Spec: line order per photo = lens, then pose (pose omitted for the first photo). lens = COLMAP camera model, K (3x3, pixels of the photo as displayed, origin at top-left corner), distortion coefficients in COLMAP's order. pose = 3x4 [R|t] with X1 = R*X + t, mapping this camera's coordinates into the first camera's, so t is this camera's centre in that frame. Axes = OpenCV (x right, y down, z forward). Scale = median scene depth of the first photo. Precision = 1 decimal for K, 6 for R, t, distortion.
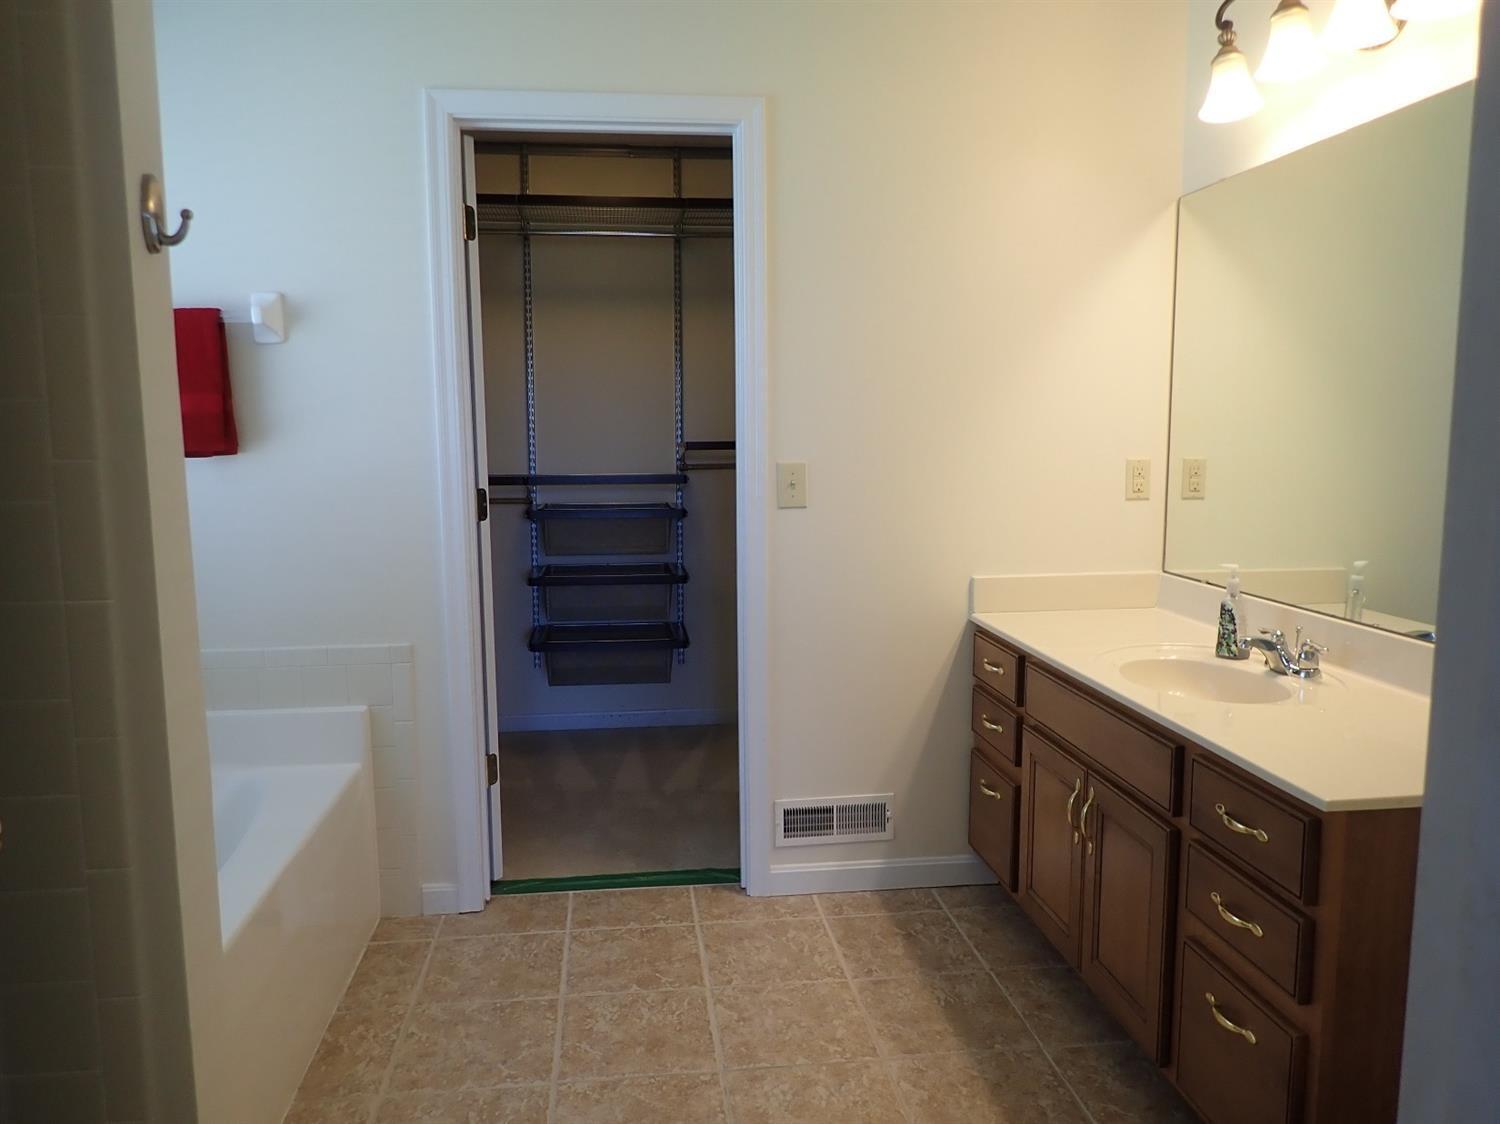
lens RADIAL K [[1104.1, 0, 738.7], [0, 1104.1, 569.5], [0, 0, 1]] dist [0.010254, -0.031528]
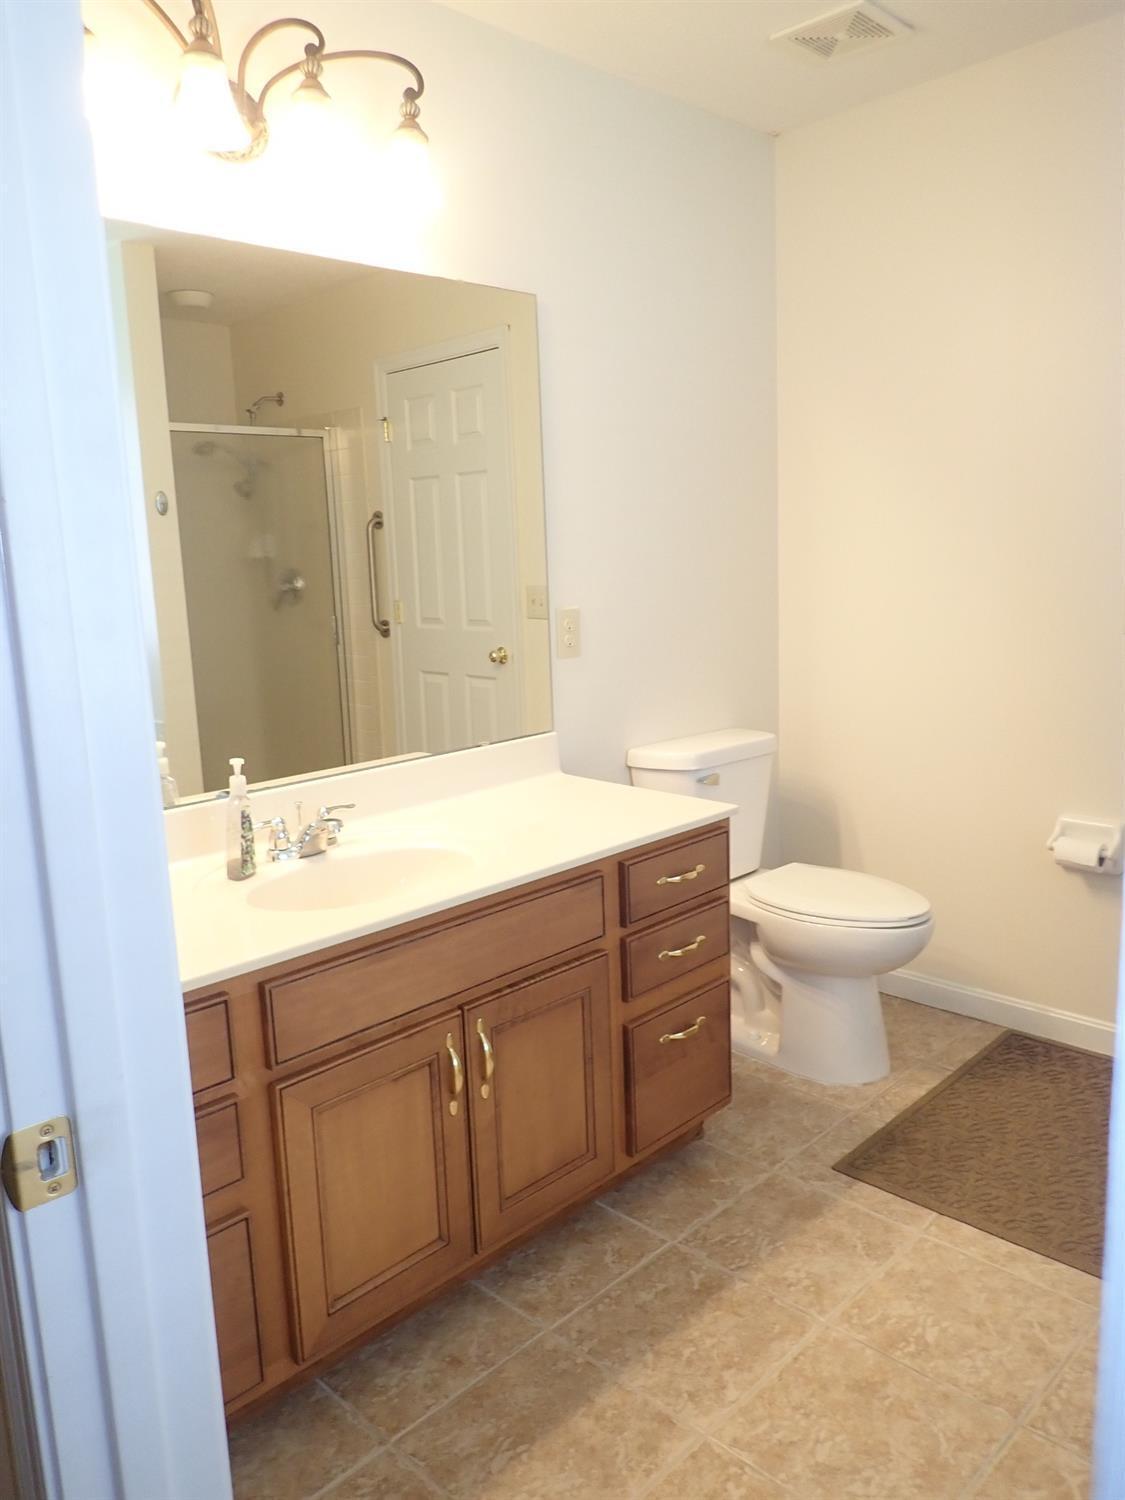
lens RADIAL K [[1104.1, 0, 550.8], [0, 1104.1, 757.5], [0, 0, 1]] dist [0.010254, -0.031528]
pose [[-0.618328, -0.110638, 0.778094, -0.288641], [0.144694, 0.957092, 0.251075, -0.163531], [-0.772486, 0.267832, -0.575788, 1.229838]]
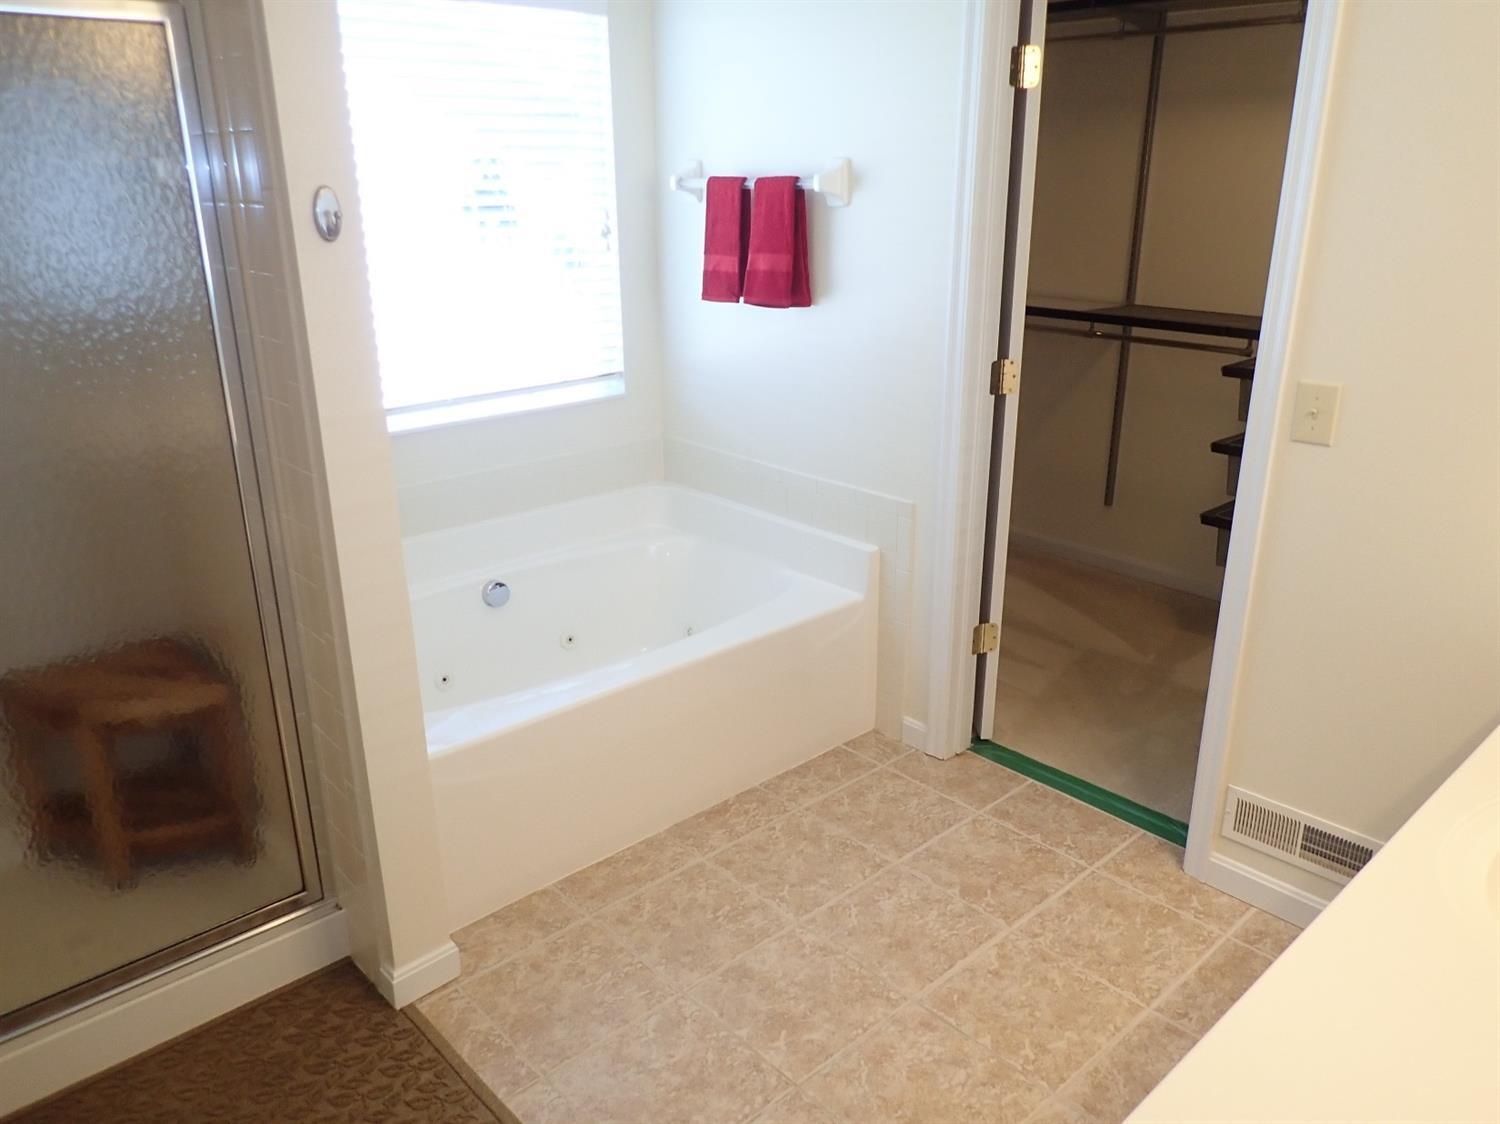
lens RADIAL K [[1104.1, 0, 741.9], [0, 1104.1, 565.2], [0, 0, 1]] dist [0.010254, -0.031528]
pose [[0.584256, 0.278011, -0.762466, 0.484949], [-0.105947, 0.957584, 0.267972, -0.158640], [0.804624, -0.075783, 0.588929, 0.271918]]
